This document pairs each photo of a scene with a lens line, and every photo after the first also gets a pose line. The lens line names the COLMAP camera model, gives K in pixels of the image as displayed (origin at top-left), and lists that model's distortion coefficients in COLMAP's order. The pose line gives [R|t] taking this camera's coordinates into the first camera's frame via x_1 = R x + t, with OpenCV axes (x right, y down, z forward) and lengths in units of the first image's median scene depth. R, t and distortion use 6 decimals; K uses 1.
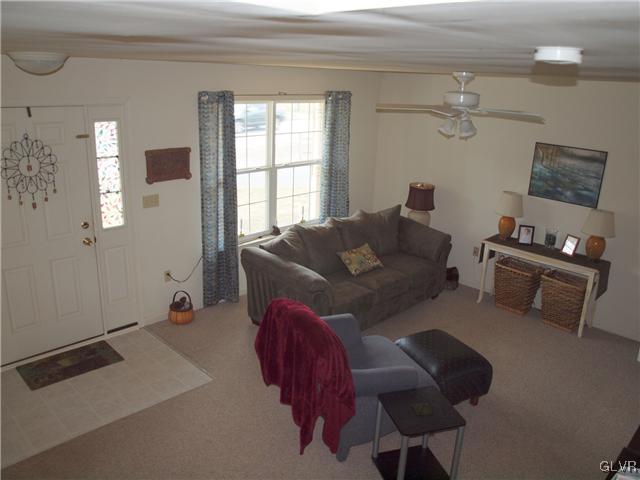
lens RADIAL K [[521.5, 0, 320.7], [0, 521.5, 241.5], [0, 0, 1]] dist [-0.107499, 0.068941]
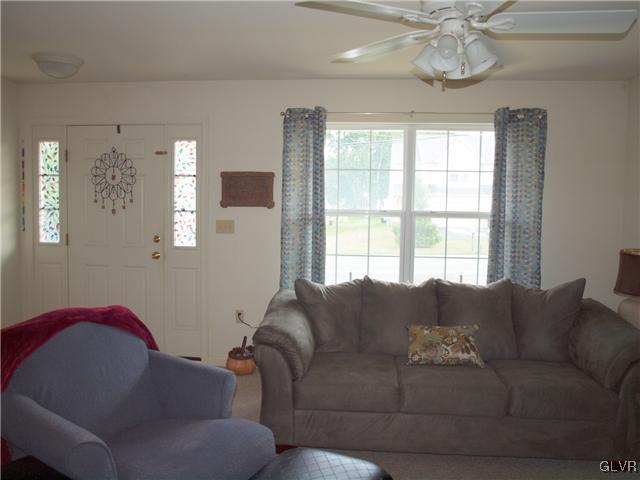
lens RADIAL K [[521.5, 0, 320.1], [0, 521.5, 239.3], [0, 0, 1]] dist [-0.107499, 0.068941]
pose [[0.628201, 0.025057, -0.777648, 0.542385], [-0.231118, 0.960377, -0.155757, 0.053255], [0.742932, 0.277575, 0.609101, 0.600192]]
